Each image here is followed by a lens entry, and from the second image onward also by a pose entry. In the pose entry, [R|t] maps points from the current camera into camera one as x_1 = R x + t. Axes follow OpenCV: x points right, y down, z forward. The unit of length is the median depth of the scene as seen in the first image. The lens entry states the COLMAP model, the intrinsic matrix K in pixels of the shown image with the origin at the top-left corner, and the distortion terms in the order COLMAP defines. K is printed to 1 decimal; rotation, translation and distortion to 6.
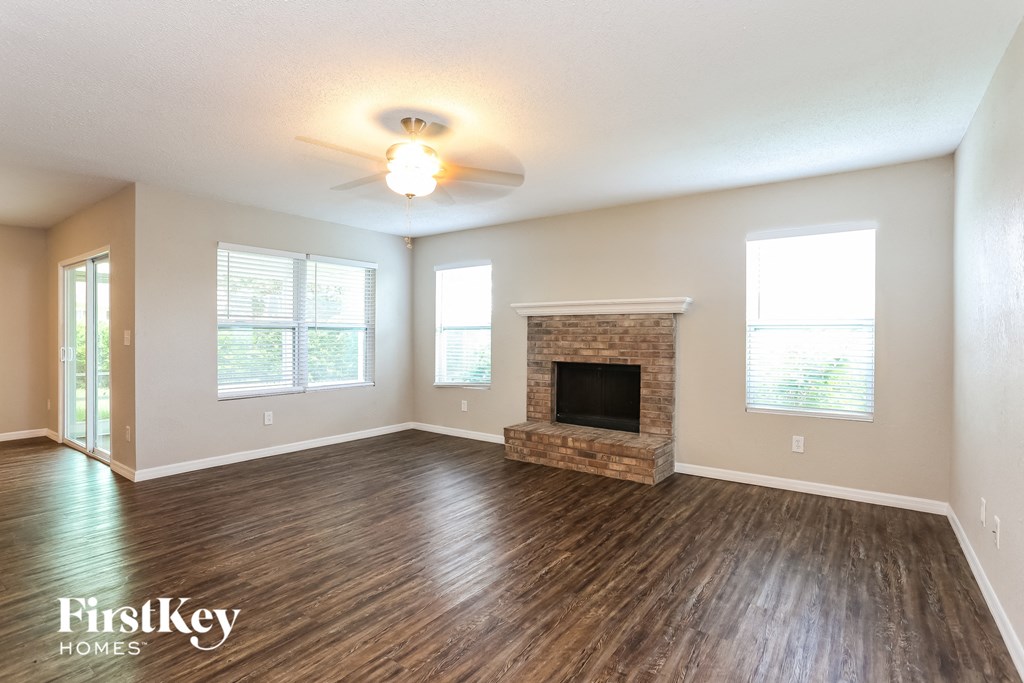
lens RADIAL K [[496.1, 0, 513.7], [0, 496.1, 339.7], [0, 0, 1]] dist [-0.023557, 0.001211]
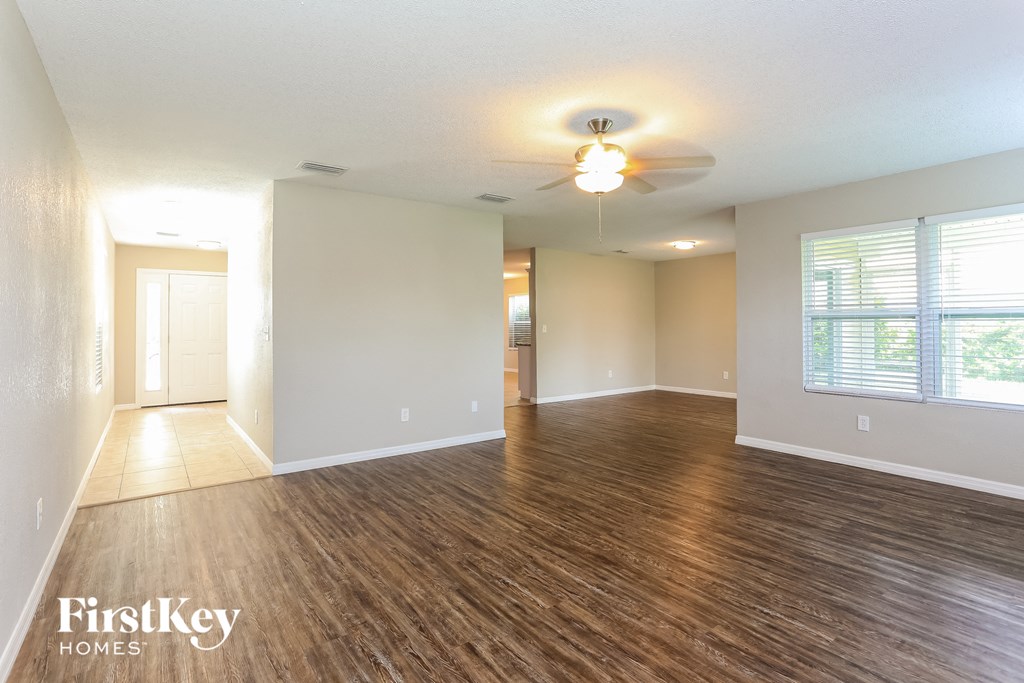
lens RADIAL K [[496.1, 0, 513.7], [0, 496.1, 339.7], [0, 0, 1]] dist [-0.023557, 0.001211]
pose [[-0.301951, 0.018551, -0.953143, 0.924016], [0.001137, 0.999817, 0.019100, -0.005132], [0.953323, 0.004684, -0.301917, 1.267551]]
